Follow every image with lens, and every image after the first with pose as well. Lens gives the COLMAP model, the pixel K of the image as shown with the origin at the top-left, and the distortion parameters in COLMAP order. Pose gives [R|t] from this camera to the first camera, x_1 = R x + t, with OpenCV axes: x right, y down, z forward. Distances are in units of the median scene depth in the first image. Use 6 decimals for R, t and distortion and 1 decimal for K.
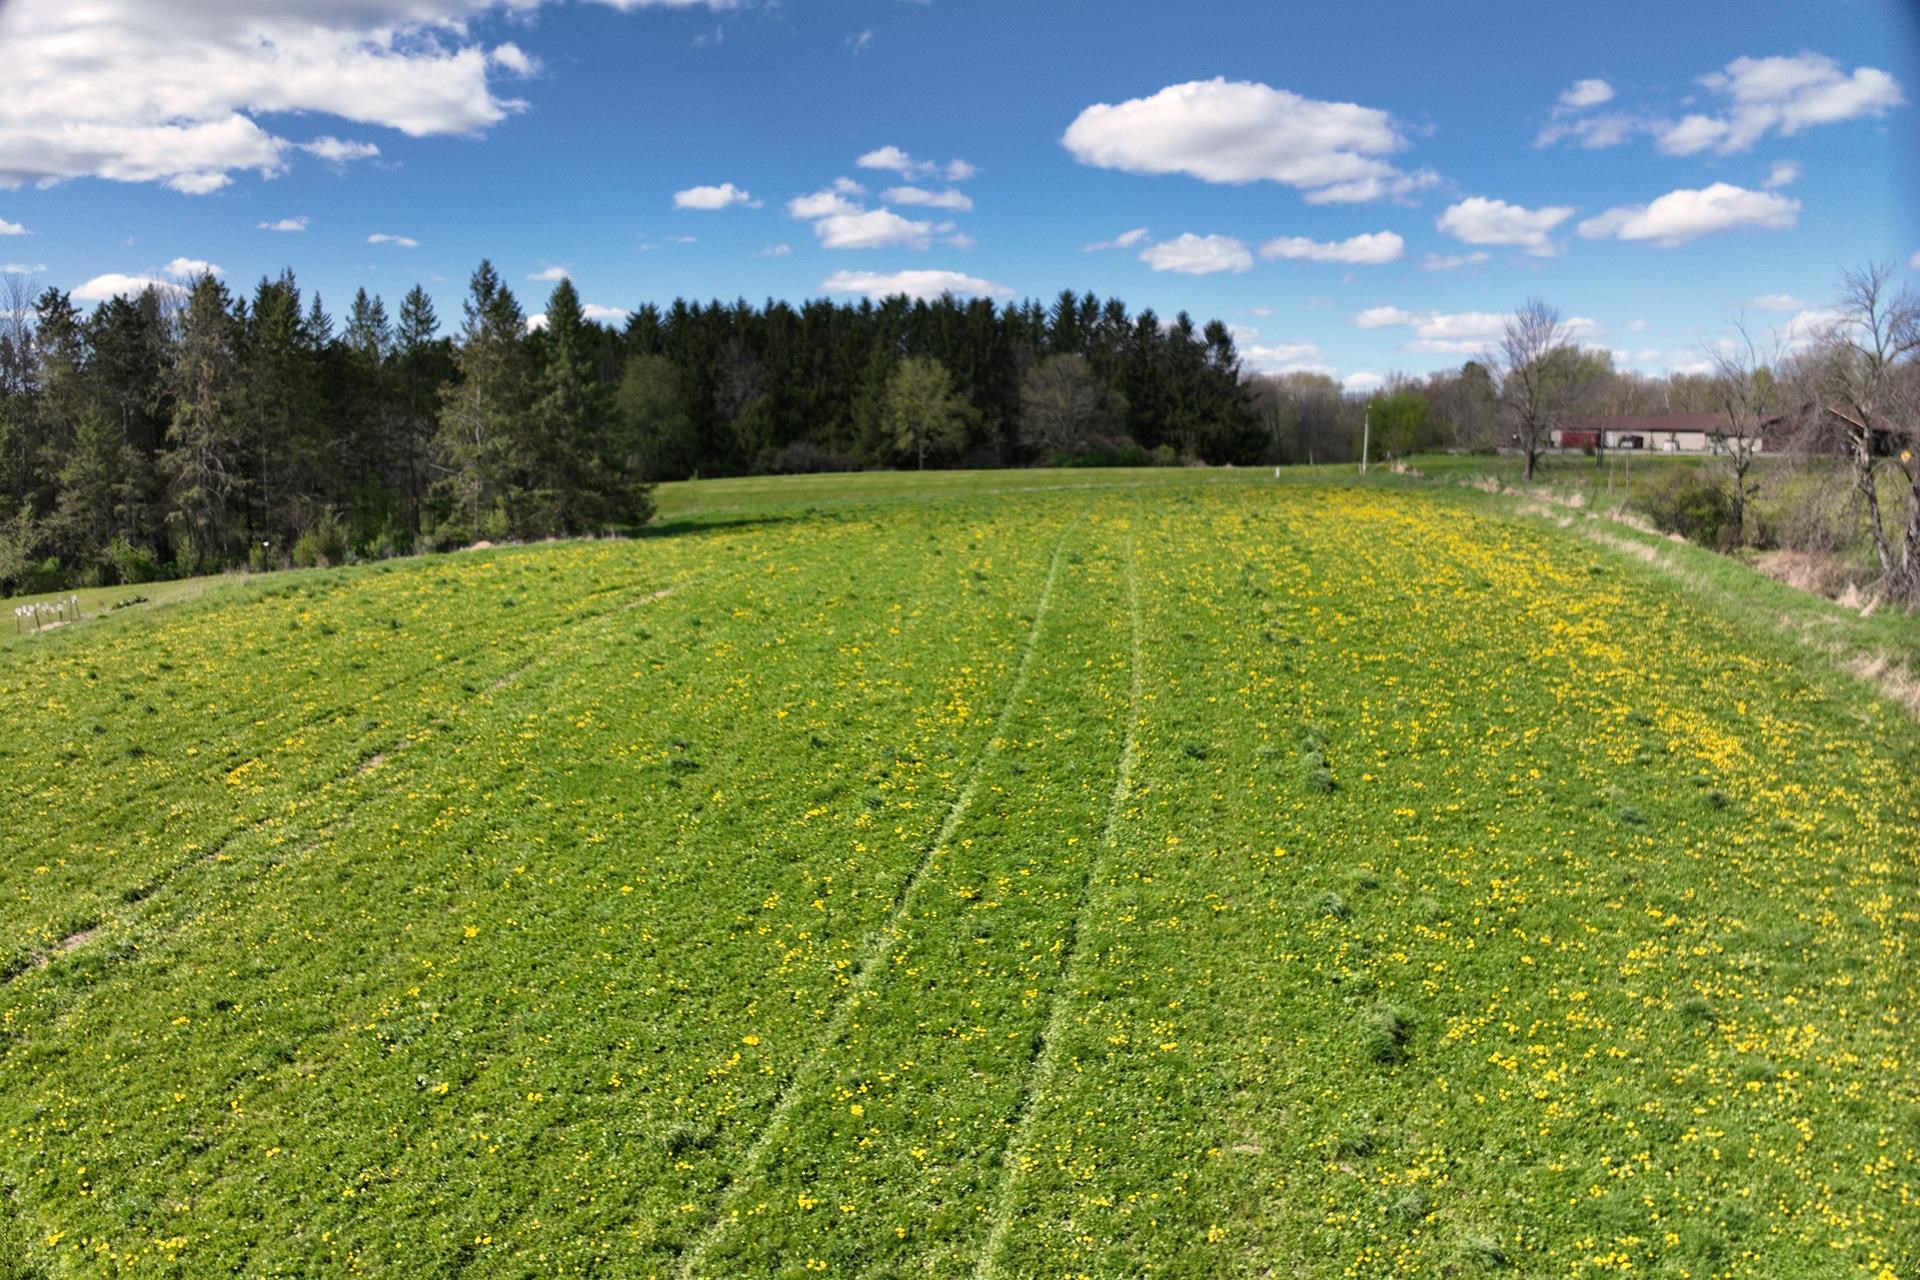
lens RADIAL K [[1365.5, 0, 957.8], [0, 1365.5, 639.9], [0, 0, 1]] dist [-0.102910, -0.018614]
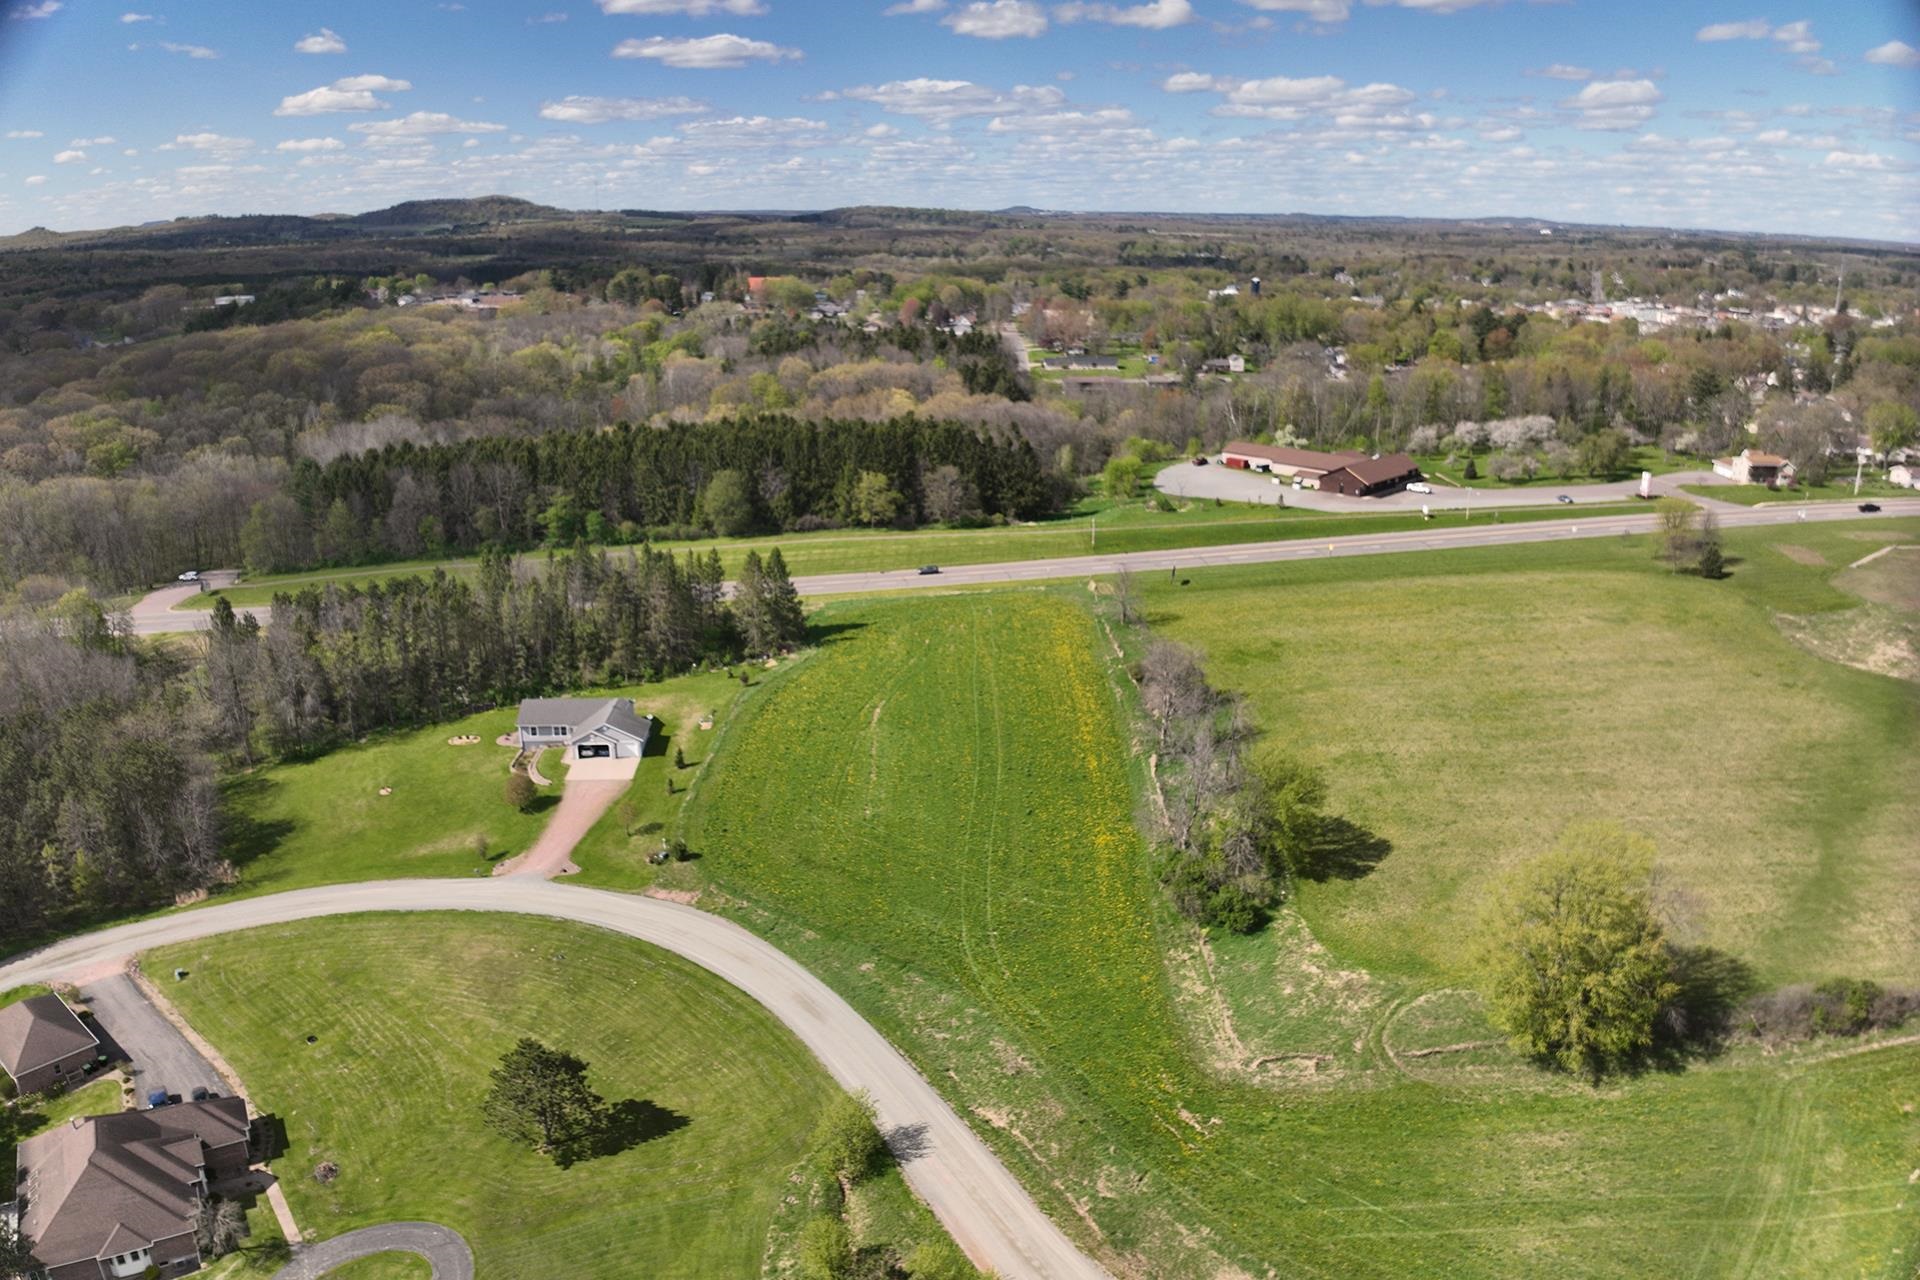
lens RADIAL K [[1365.5, 0, 965.6], [0, 1365.5, 639.2], [0, 0, 1]] dist [-0.102910, -0.018614]
pose [[0.991765, -0.045721, 0.119634, -0.135723], [0.025373, 0.985735, 0.166379, -0.288713], [-0.125535, -0.161974, 0.978778, -0.929349]]
